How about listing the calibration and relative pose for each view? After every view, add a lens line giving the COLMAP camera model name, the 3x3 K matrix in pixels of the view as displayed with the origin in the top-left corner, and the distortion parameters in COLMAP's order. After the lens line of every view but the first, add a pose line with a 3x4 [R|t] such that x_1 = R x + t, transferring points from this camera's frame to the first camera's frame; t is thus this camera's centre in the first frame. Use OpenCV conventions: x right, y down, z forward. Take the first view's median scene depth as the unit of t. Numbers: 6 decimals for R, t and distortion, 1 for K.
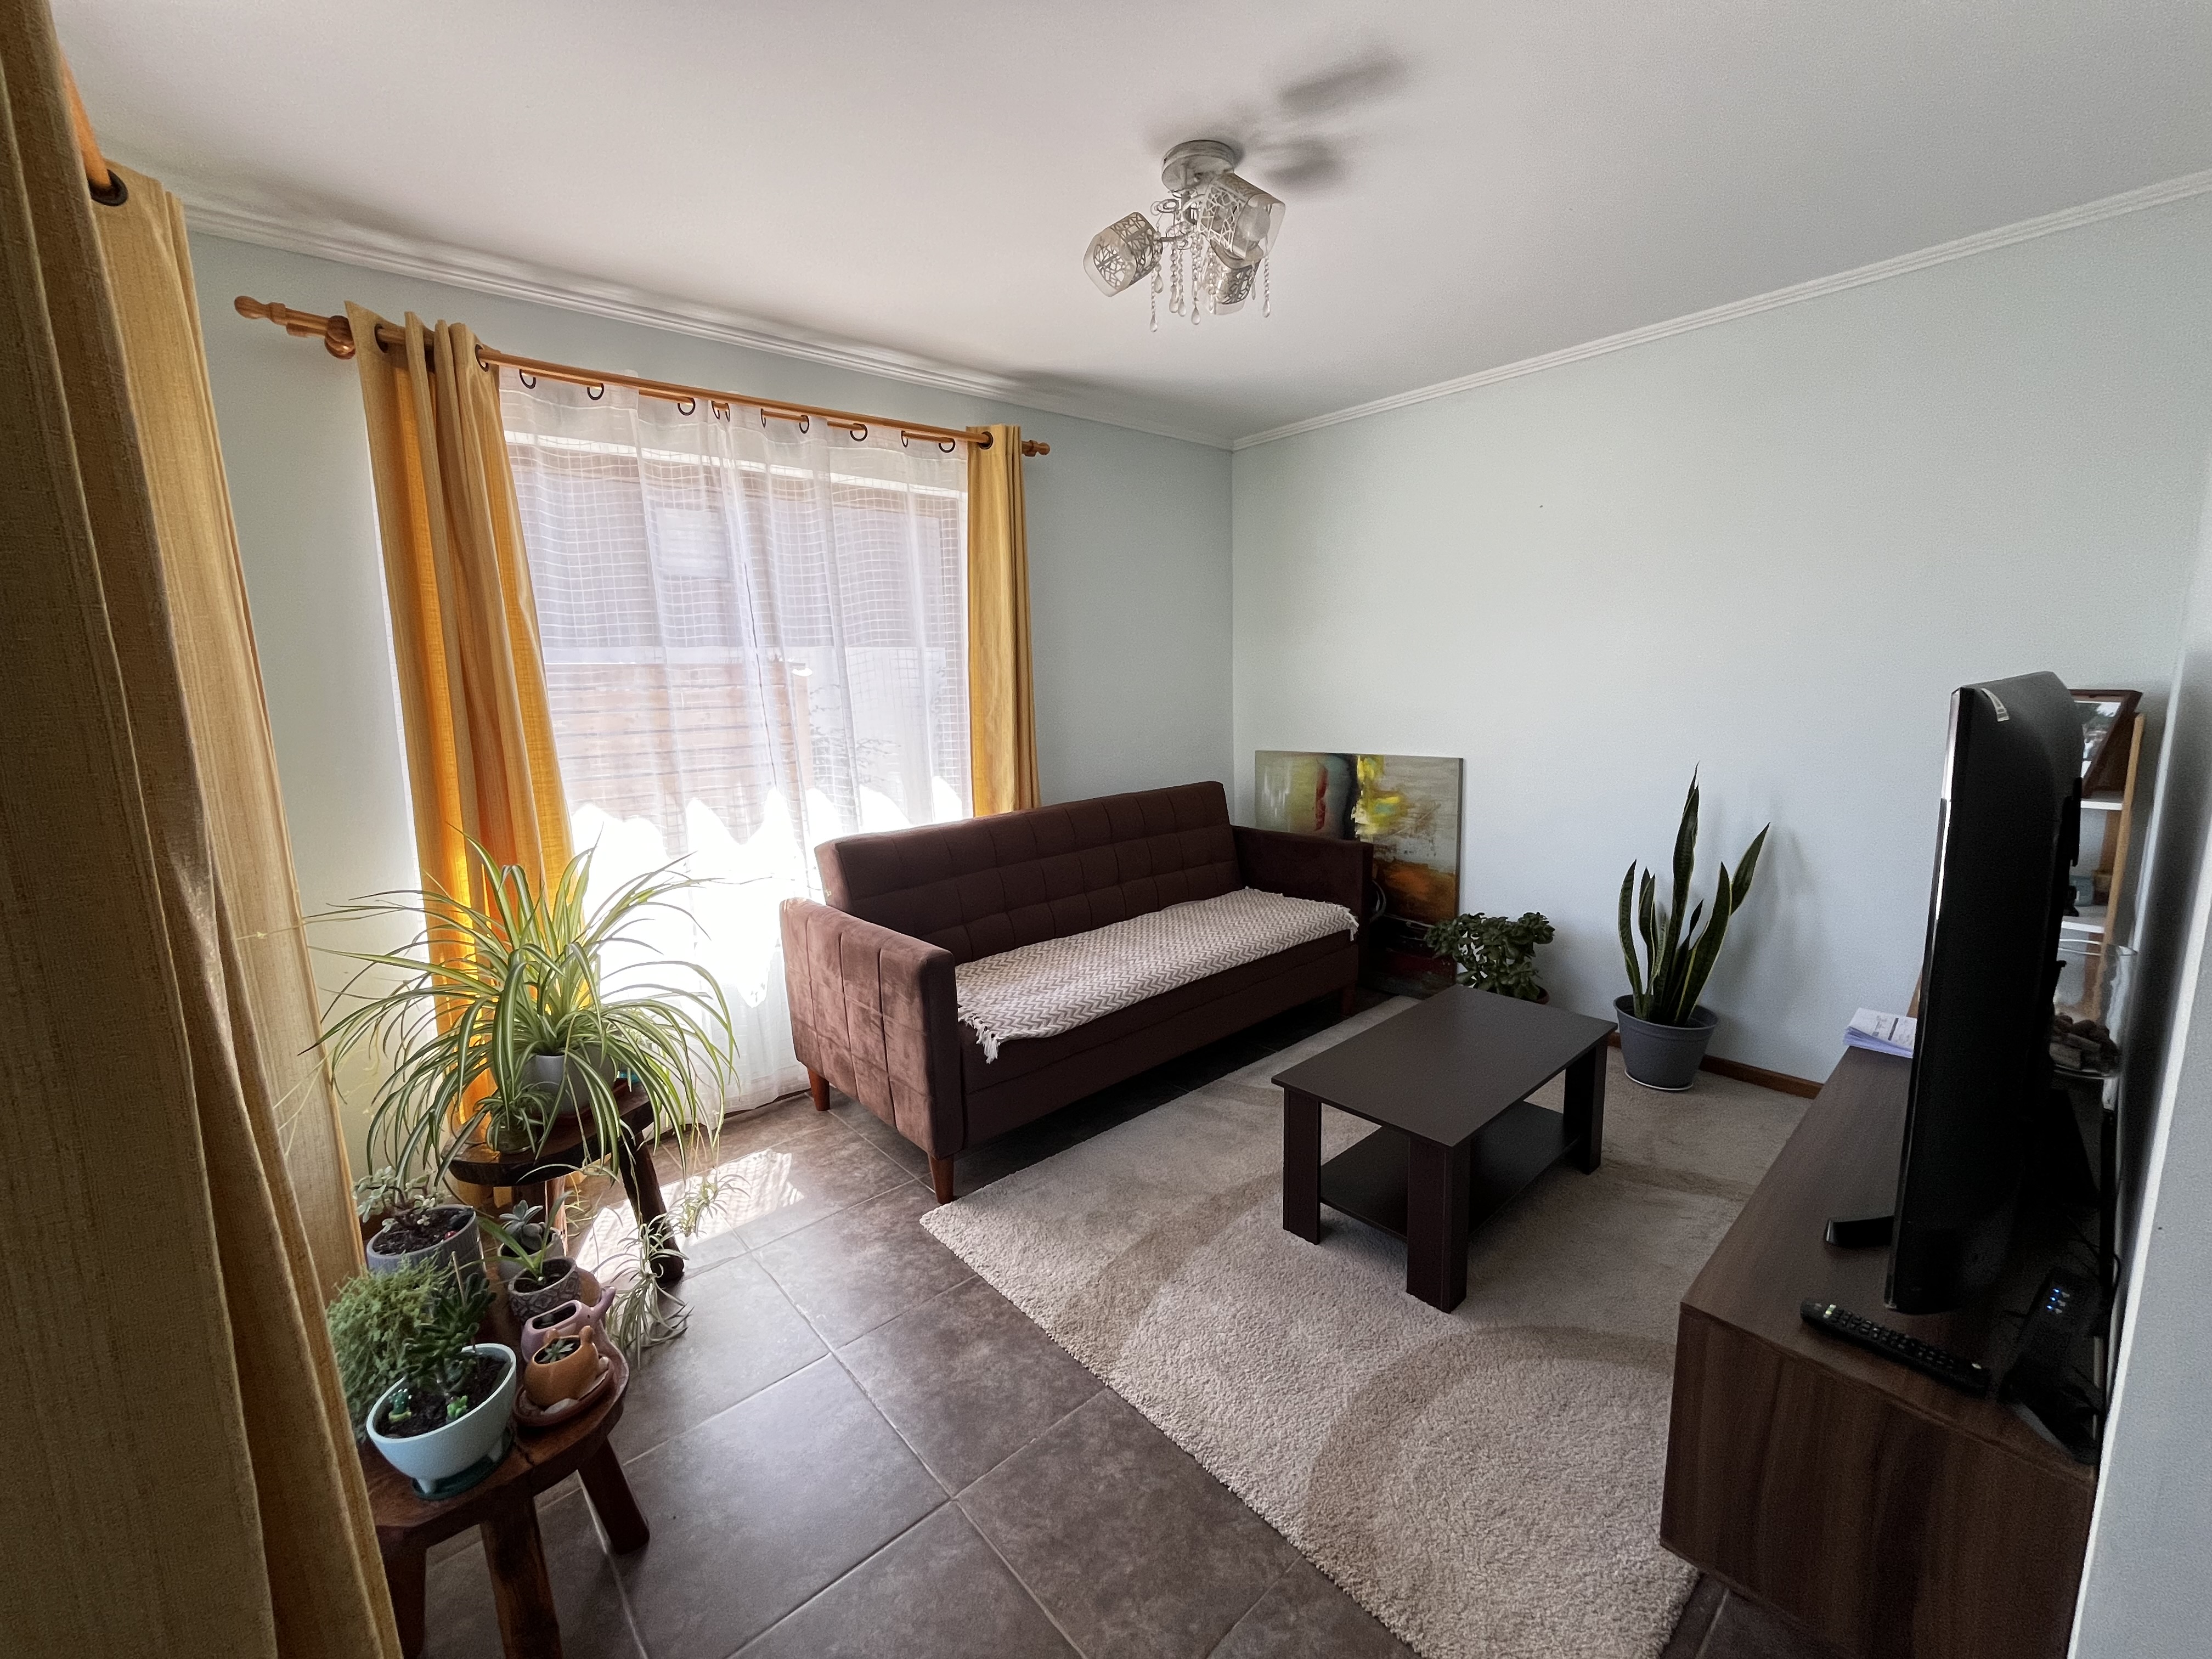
lens RADIAL K [[899.4, 0, 1106.5], [0, 899.4, 824.6], [0, 0, 1]] dist [0.001615, -0.002069]
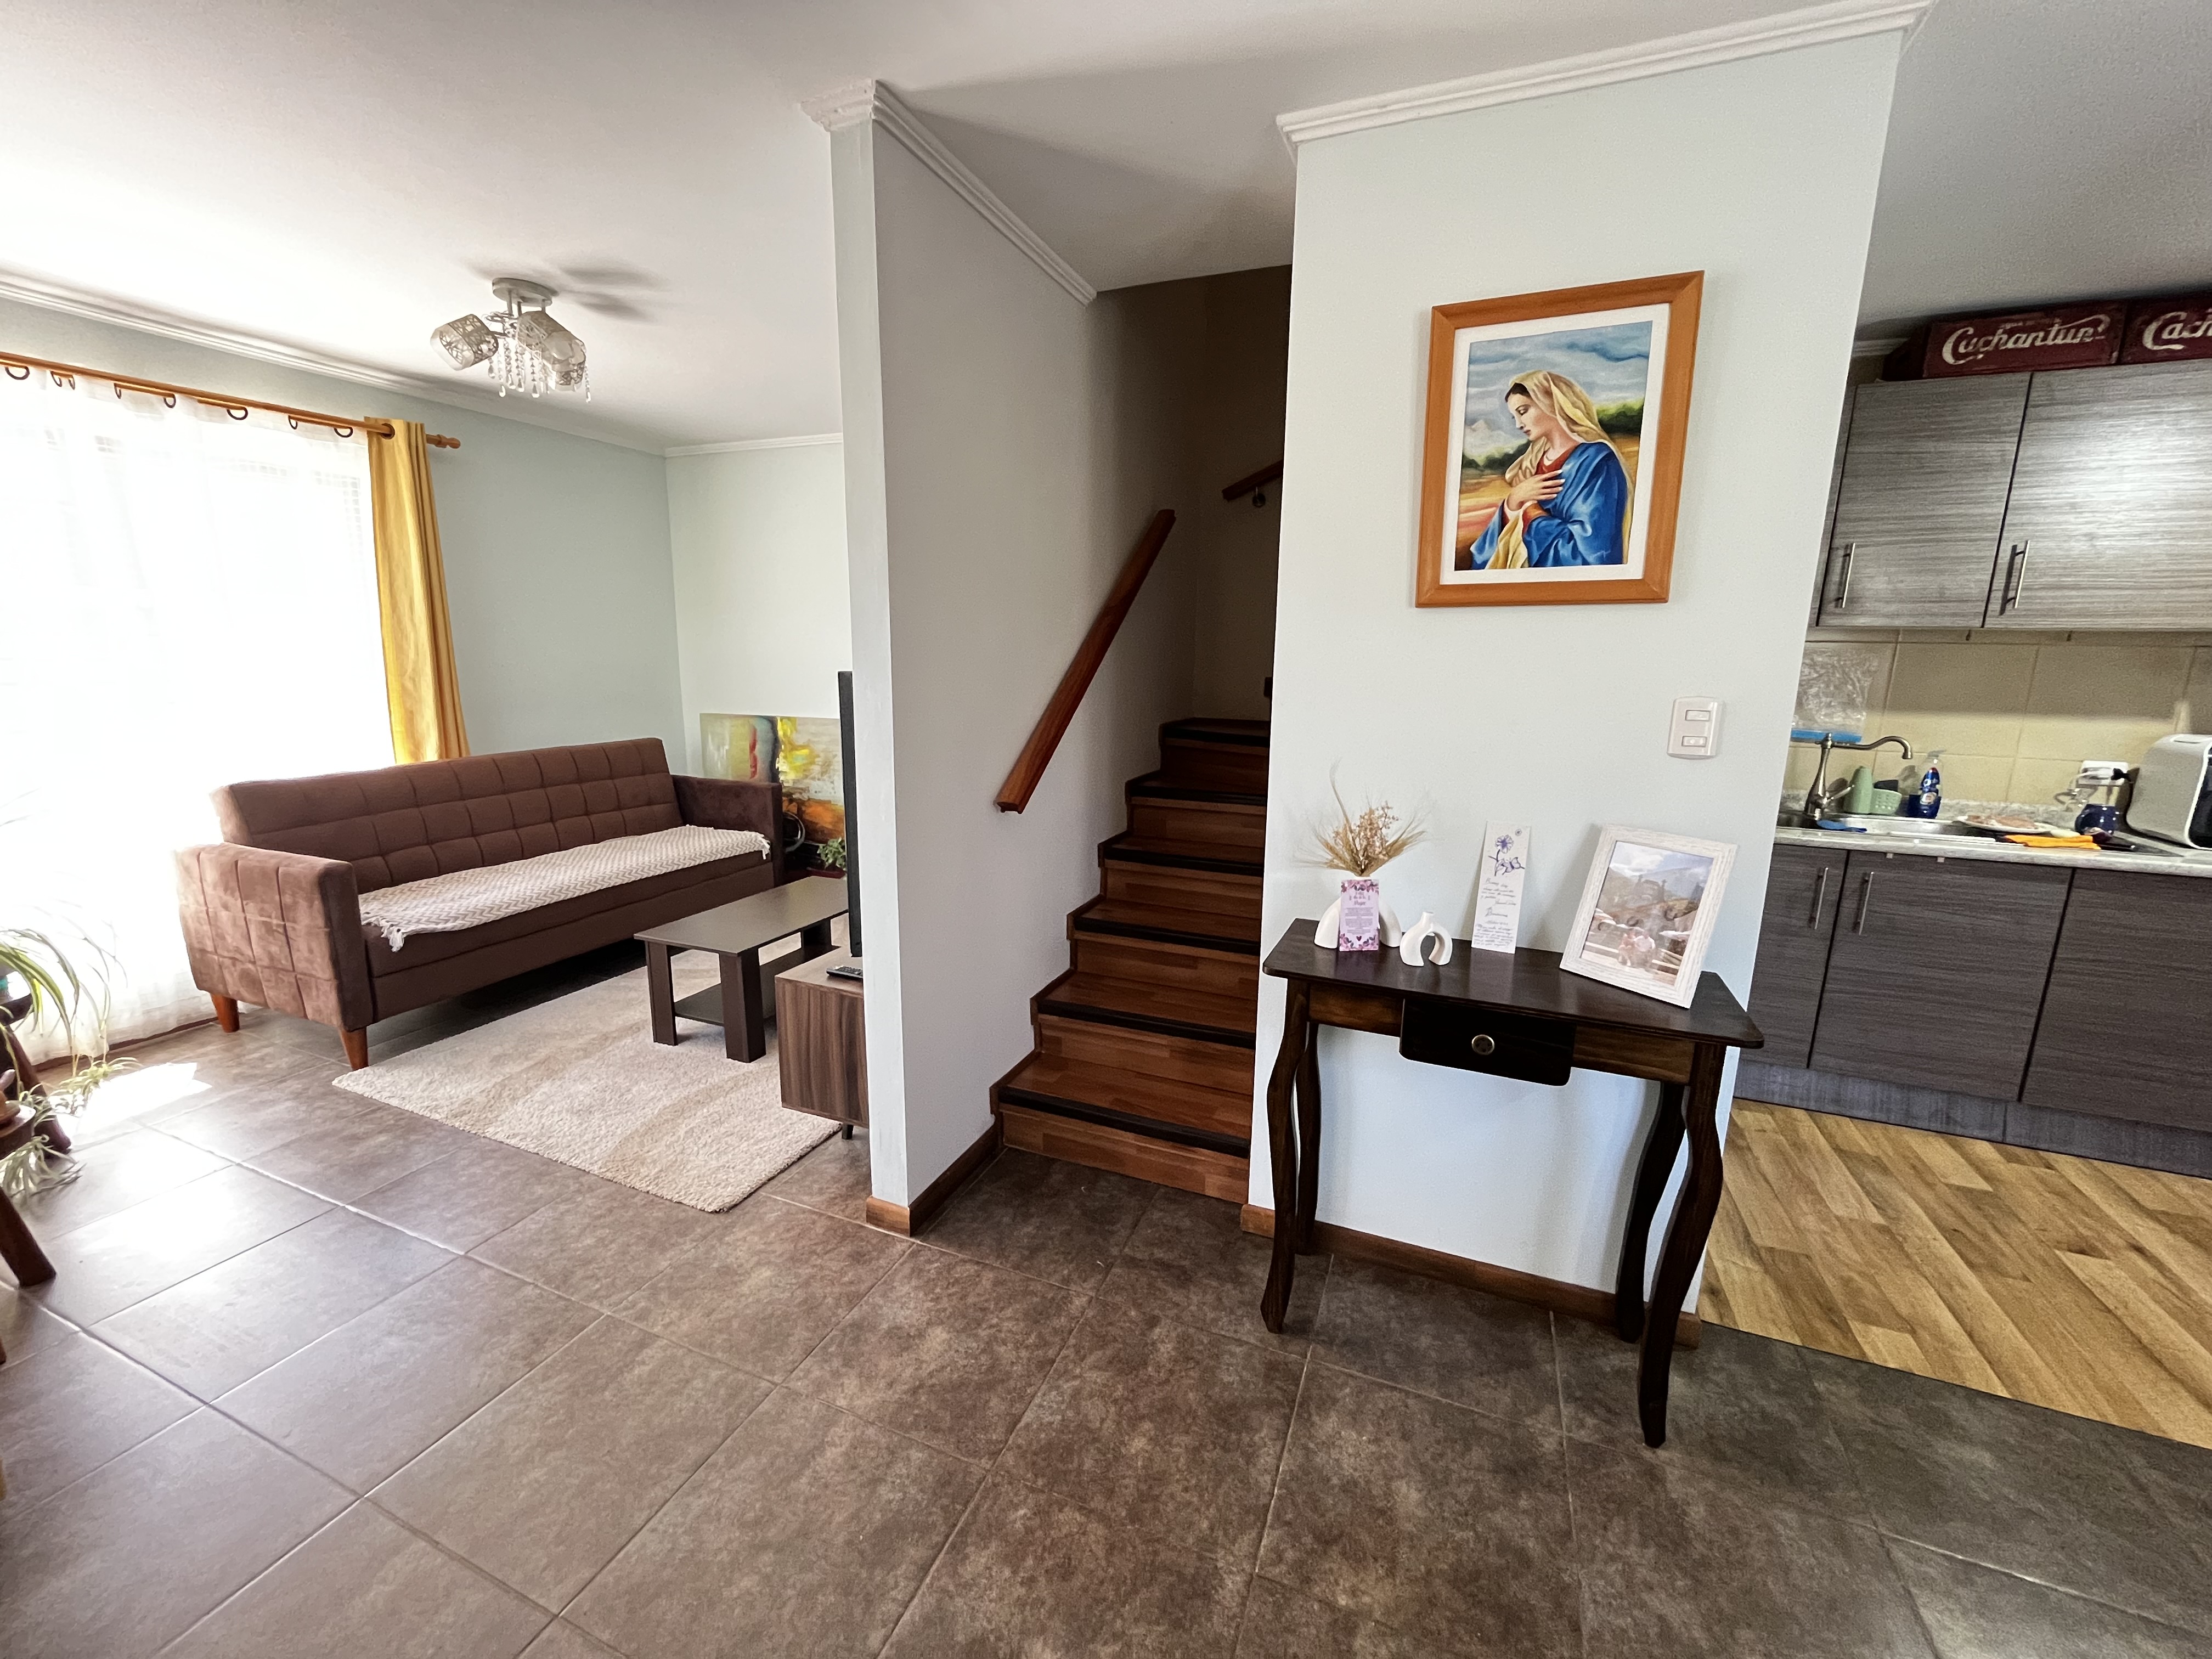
lens RADIAL K [[899.4, 0, 1099.7], [0, 899.4, 825.9], [0, 0, 1]] dist [0.001615, -0.002069]
pose [[0.900989, -0.039959, 0.431998, 0.190145], [0.027975, 0.999028, 0.034063, 0.063891], [-0.432939, -0.018606, 0.901231, -0.480251]]
